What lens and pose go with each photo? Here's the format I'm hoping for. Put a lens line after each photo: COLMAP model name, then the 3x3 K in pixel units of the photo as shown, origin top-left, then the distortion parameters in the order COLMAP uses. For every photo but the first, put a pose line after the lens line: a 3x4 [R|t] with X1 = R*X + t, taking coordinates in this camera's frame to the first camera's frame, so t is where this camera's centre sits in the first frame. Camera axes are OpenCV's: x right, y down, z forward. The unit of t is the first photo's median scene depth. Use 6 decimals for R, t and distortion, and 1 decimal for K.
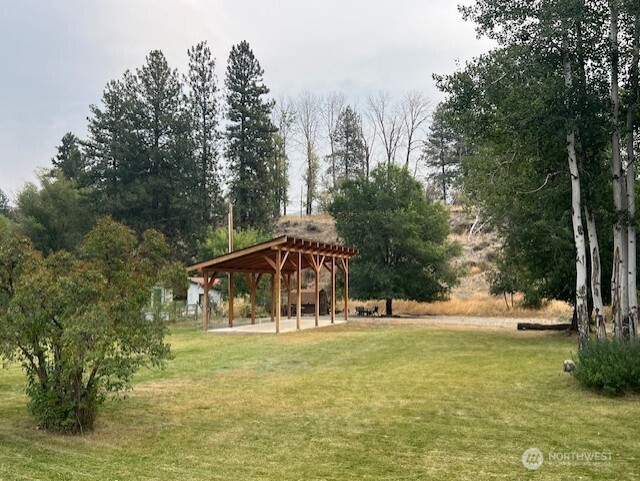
lens RADIAL K [[607.3, 0, 328.9], [0, 607.3, 239.9], [0, 0, 1]] dist [0.088469, -0.162889]
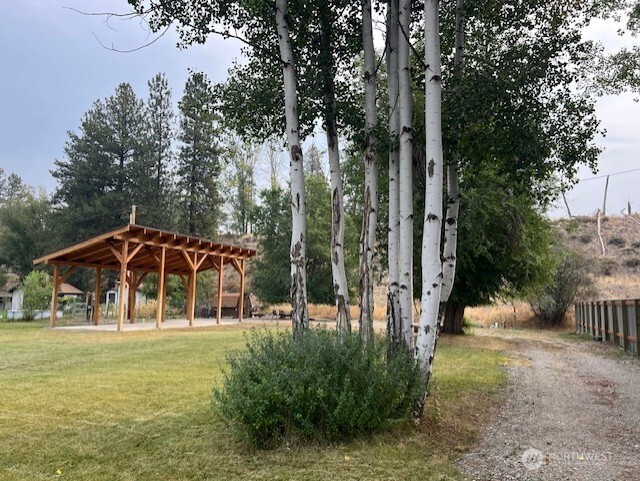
lens RADIAL K [[501.1, 0, 307.2], [0, 501.1, 237.7], [0, 0, 1]] dist [0.047734, -0.042327]
pose [[0.999854, 0.015085, -0.007971, 0.111495], [-0.015432, 0.998847, -0.045467, 0.023877], [0.007276, 0.045584, 0.998934, 0.132320]]
